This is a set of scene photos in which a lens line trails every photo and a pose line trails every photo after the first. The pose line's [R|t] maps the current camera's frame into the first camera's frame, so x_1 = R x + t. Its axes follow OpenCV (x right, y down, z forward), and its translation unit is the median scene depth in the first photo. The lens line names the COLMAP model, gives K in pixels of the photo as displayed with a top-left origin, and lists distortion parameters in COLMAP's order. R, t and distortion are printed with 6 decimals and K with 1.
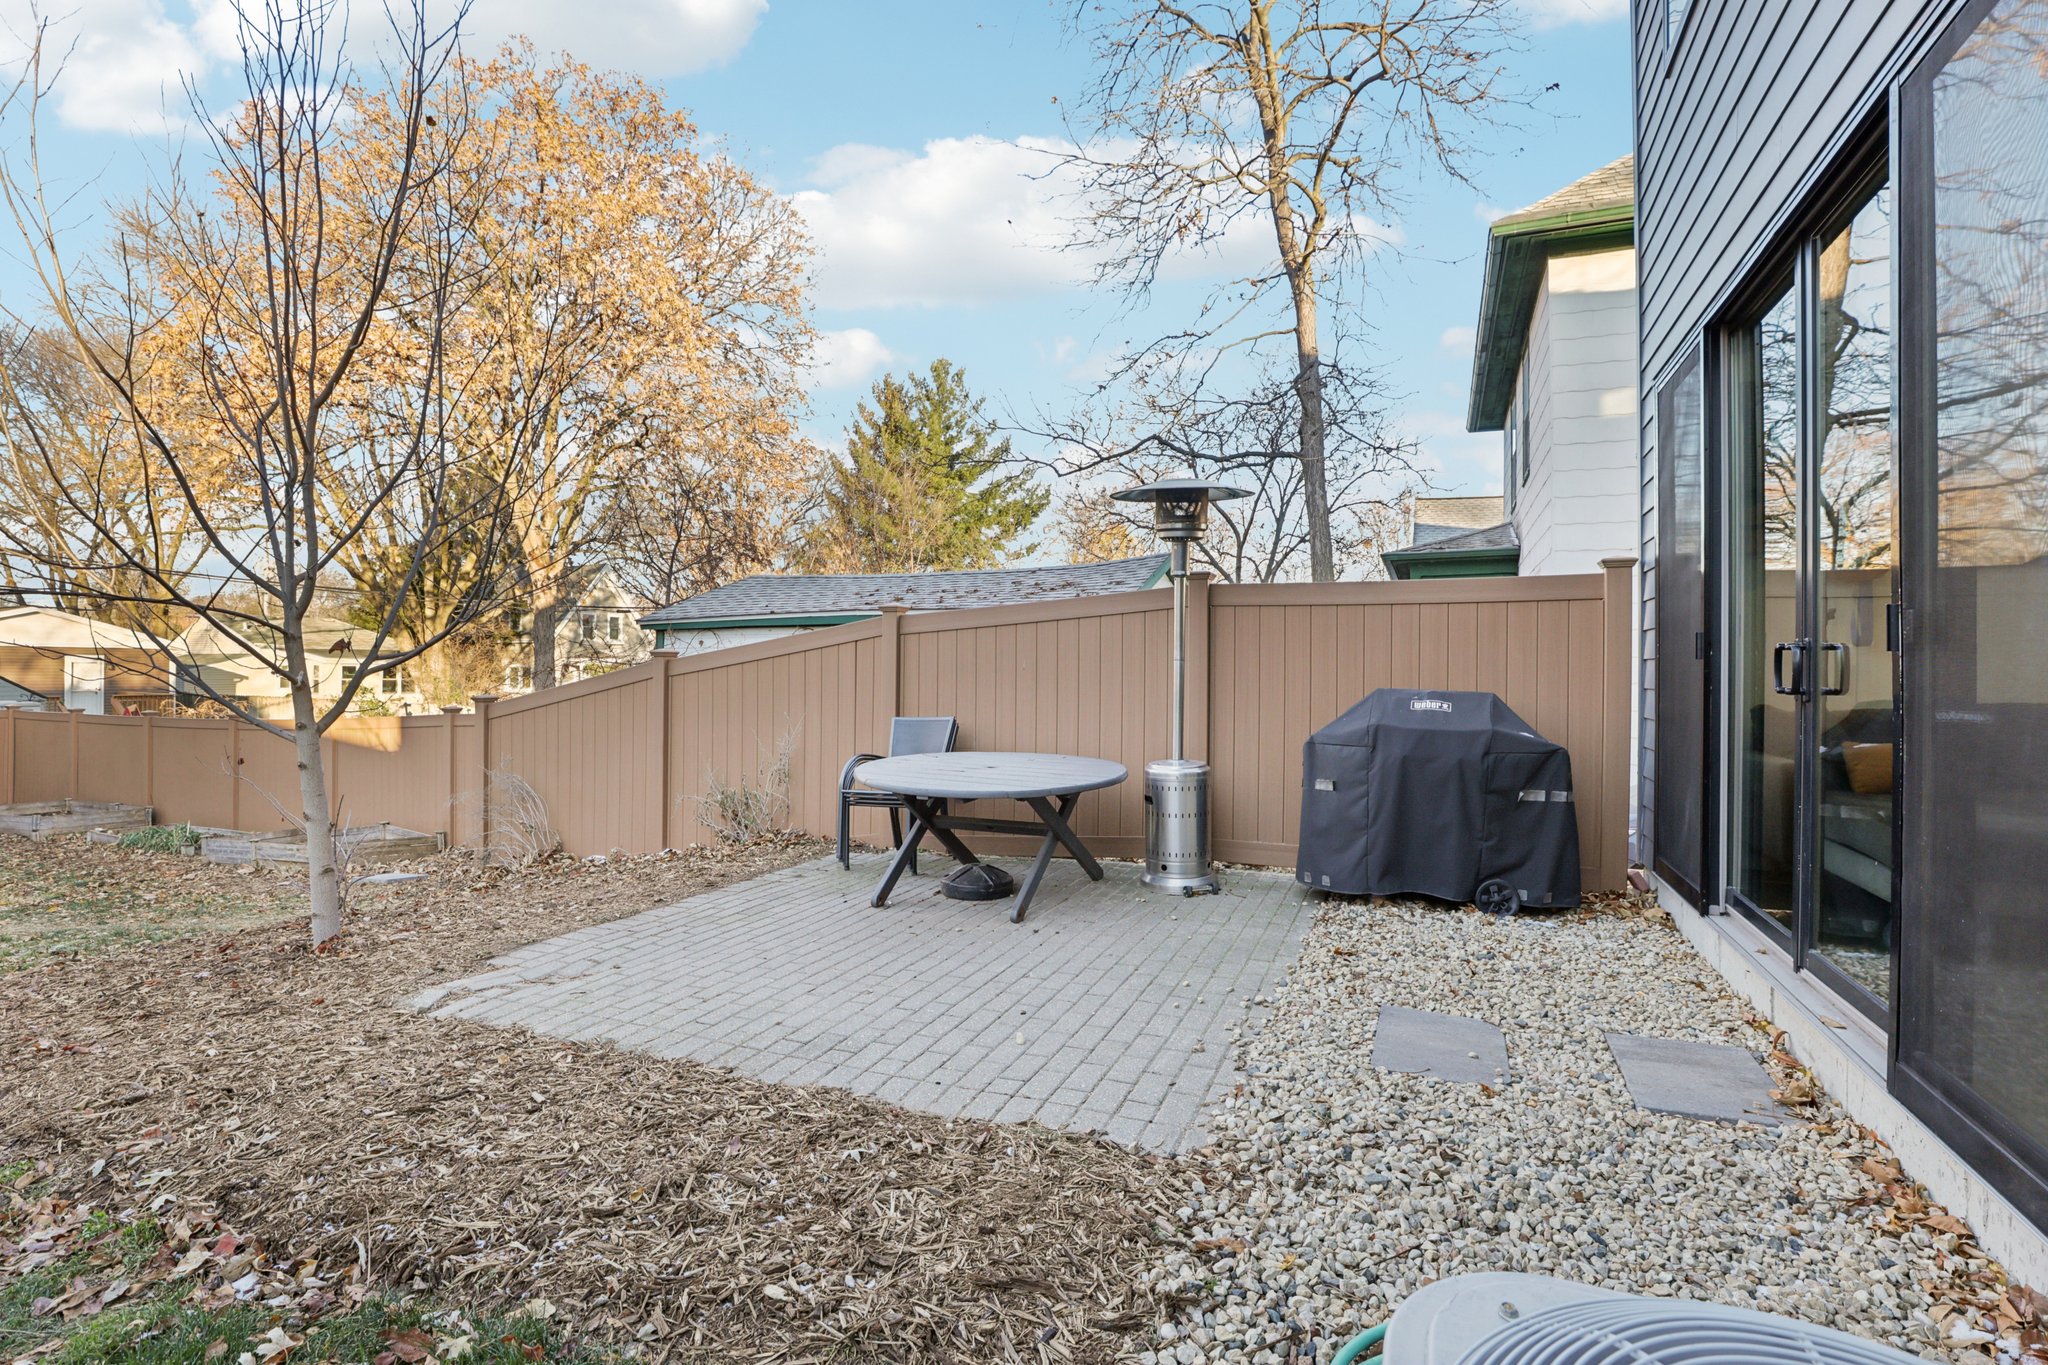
lens RADIAL K [[939.3, 0, 1018.4], [0, 939.3, 663.5], [0, 0, 1]] dist [-0.042666, 0.013607]
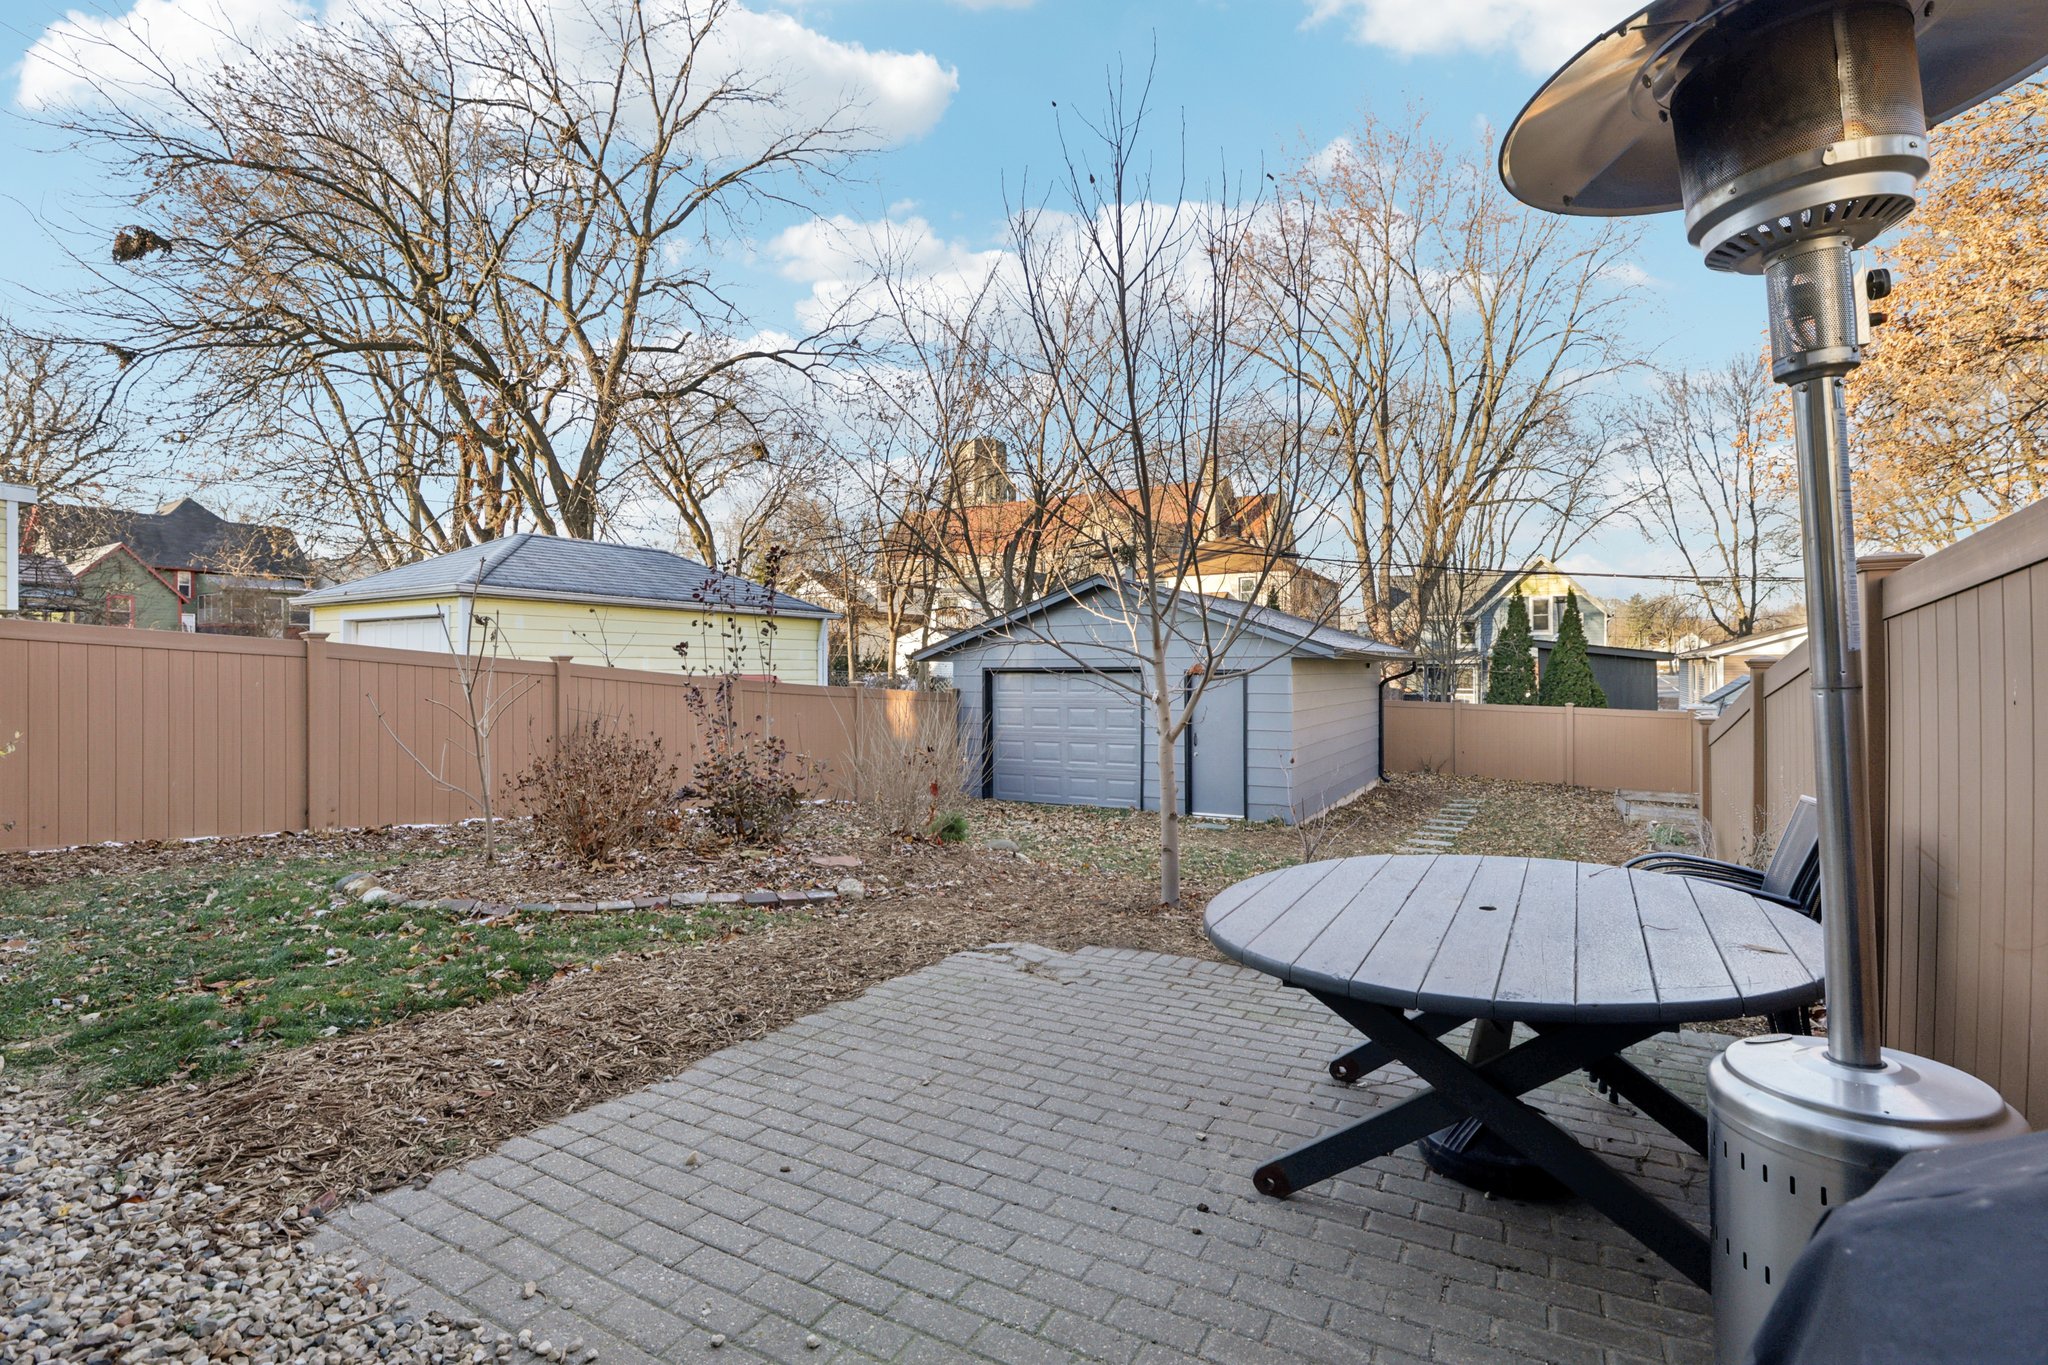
lens RADIAL K [[939.3, 0, 1018.4], [0, 939.3, 663.5], [0, 0, 1]] dist [-0.042666, 0.013607]
pose [[-0.091214, -0.010814, -0.995773, 0.307928], [0.006329, 0.999915, -0.011439, -0.007537], [0.995811, -0.007346, -0.091138, 0.533302]]
